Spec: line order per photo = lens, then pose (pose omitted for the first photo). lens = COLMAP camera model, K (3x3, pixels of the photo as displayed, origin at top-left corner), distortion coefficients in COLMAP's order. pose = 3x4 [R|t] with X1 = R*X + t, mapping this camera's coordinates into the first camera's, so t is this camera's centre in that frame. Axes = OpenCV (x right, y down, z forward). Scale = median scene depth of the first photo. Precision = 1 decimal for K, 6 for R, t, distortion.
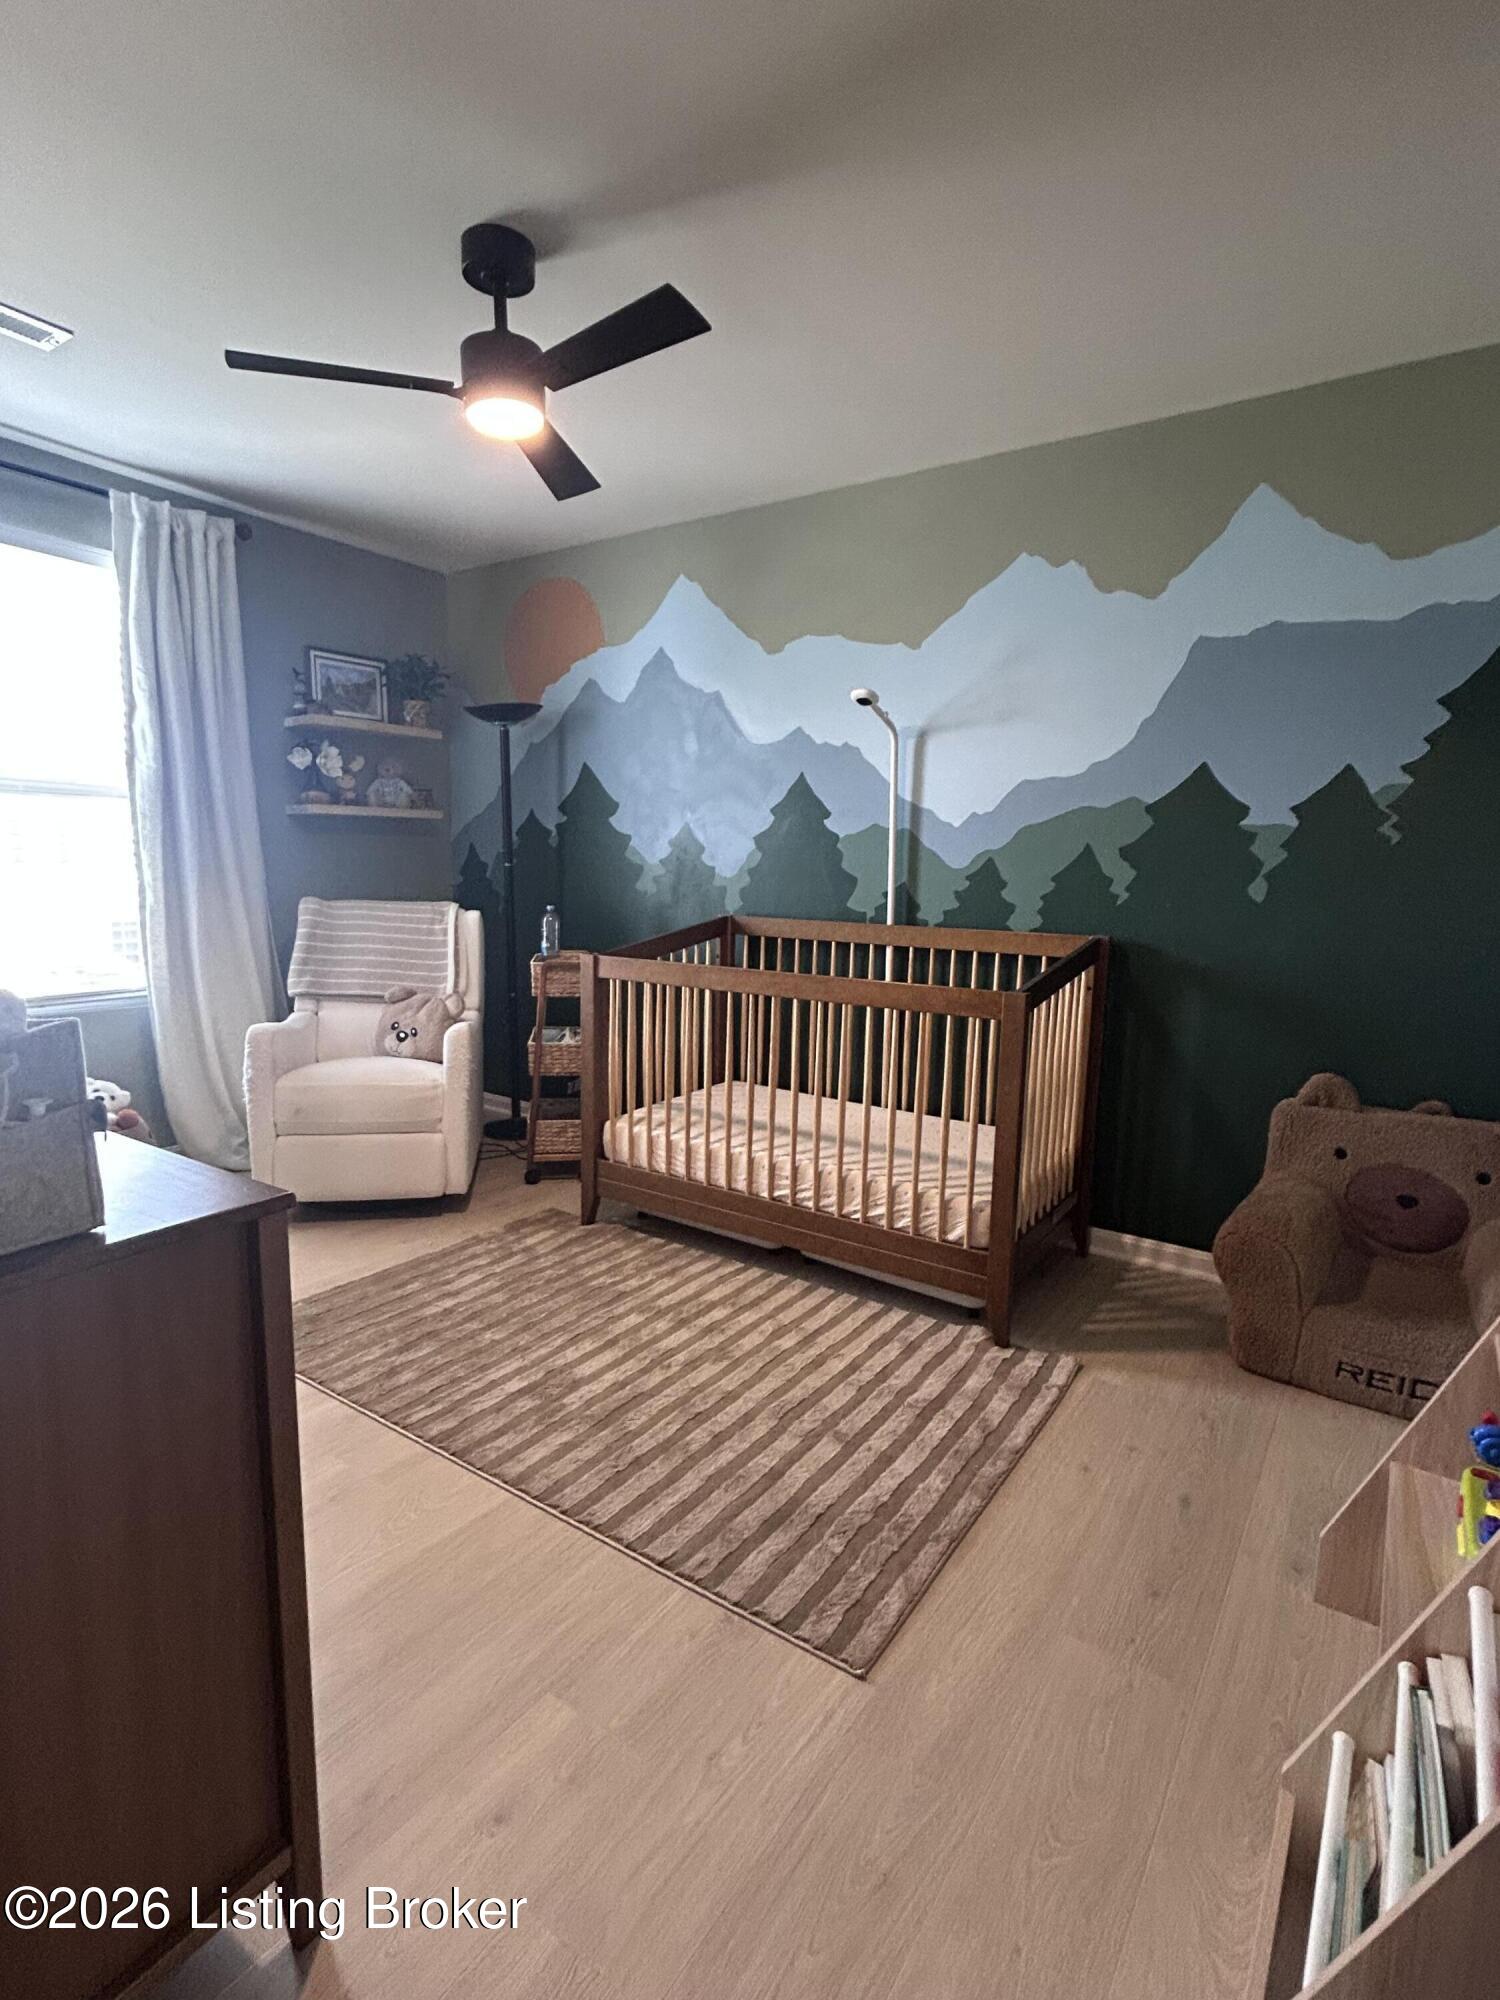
lens RADIAL K [[983.9, 0, 747.5], [0, 983.9, 1009.1], [0, 0, 1]] dist [-0.000323, 0.000280]
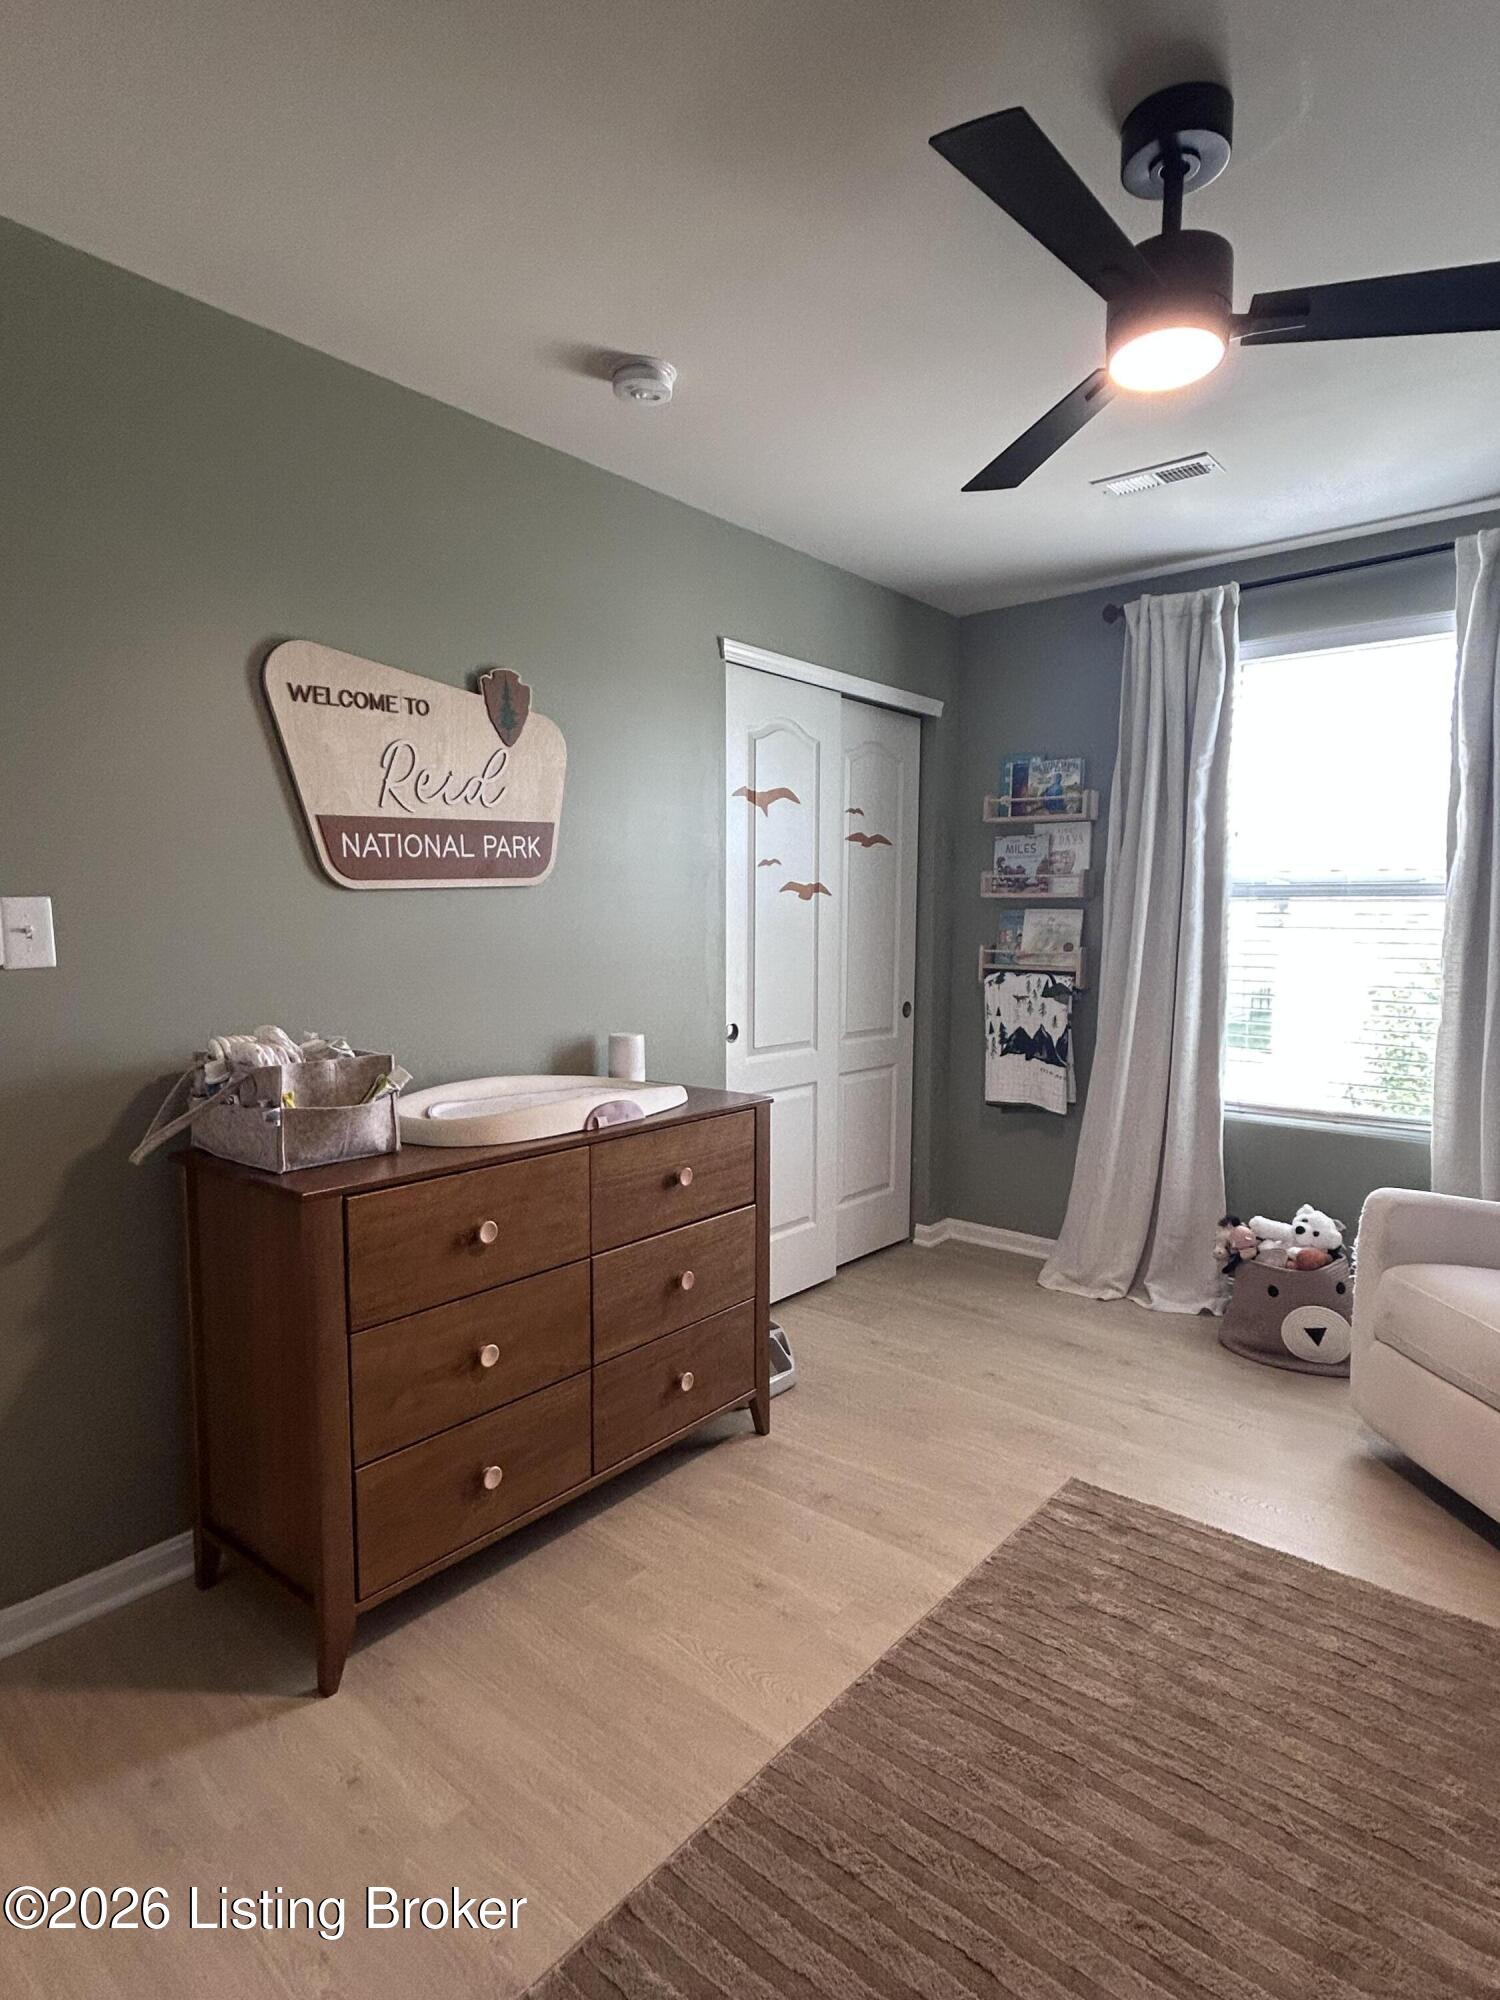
lens RADIAL K [[1067.3, 0, 749.4], [0, 1067.3, 1001.0], [0, 0, 1]] dist [0.000310, 0.000140]
pose [[-0.094819, 0.059479, -0.993716, 0.480060], [-0.154464, 0.985245, 0.073711, -0.145844], [0.983438, 0.160482, -0.084232, 0.732735]]
